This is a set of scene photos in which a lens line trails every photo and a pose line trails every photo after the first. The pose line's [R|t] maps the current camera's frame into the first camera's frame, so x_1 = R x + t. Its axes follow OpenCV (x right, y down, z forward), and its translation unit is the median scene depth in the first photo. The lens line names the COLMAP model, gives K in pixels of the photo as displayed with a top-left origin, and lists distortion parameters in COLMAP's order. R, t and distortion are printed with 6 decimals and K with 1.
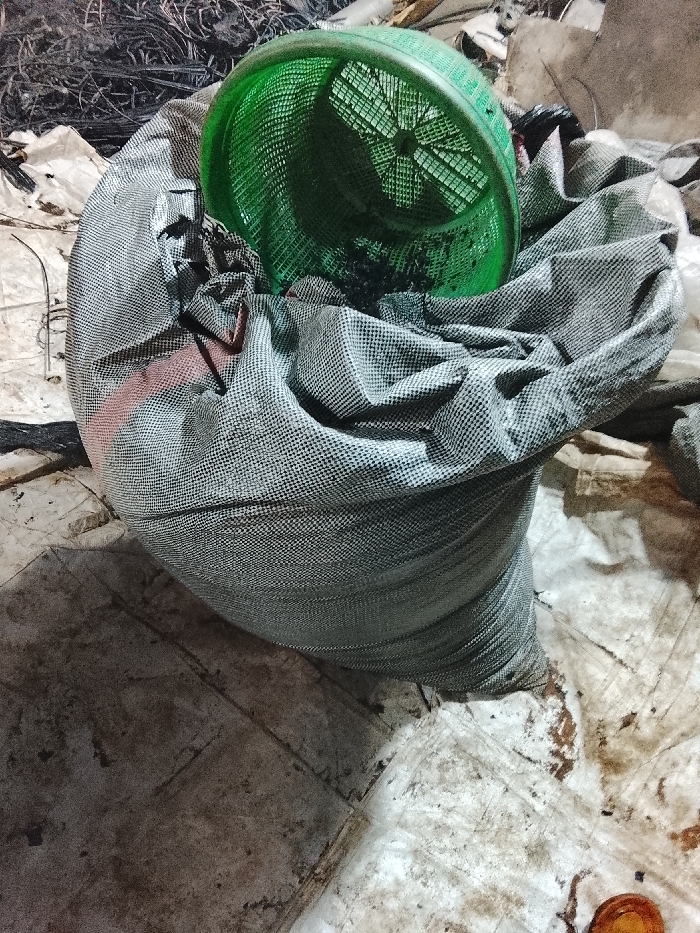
lens RADIAL K [[715.0, 0, 341.7], [0, 715.0, 479.2], [0, 0, 1]] dist [0.108508, -0.179370]
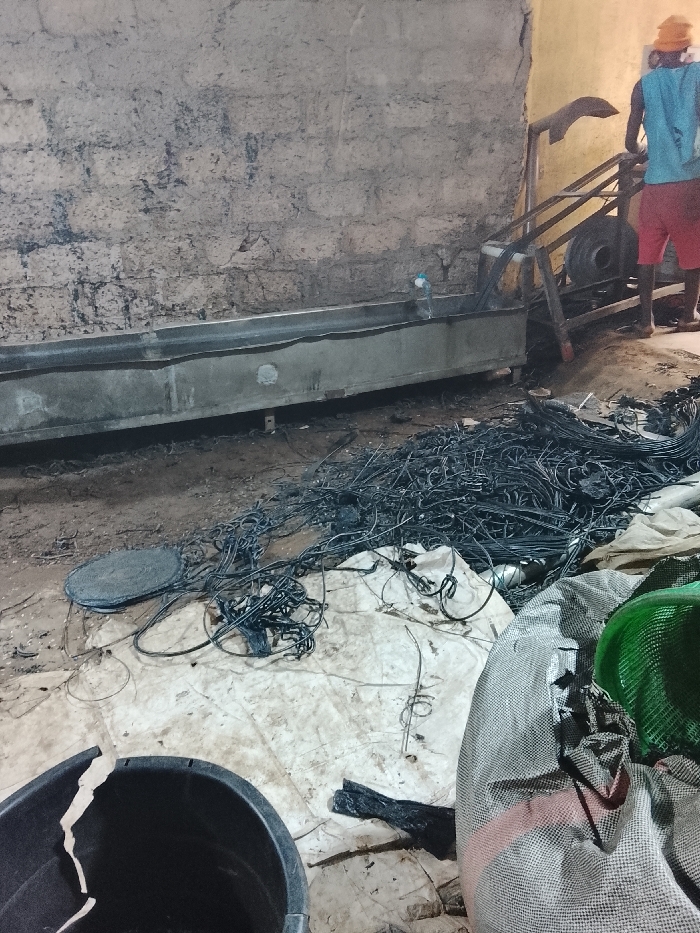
lens RADIAL K [[715.0, 0, 341.7], [0, 715.0, 479.2], [0, 0, 1]] dist [0.108508, -0.179370]
pose [[0.907311, 0.085264, -0.411725, -0.094731], [-0.268178, 0.871537, -0.410493, -0.034594], [0.323833, 0.482860, 0.813621, -0.345612]]
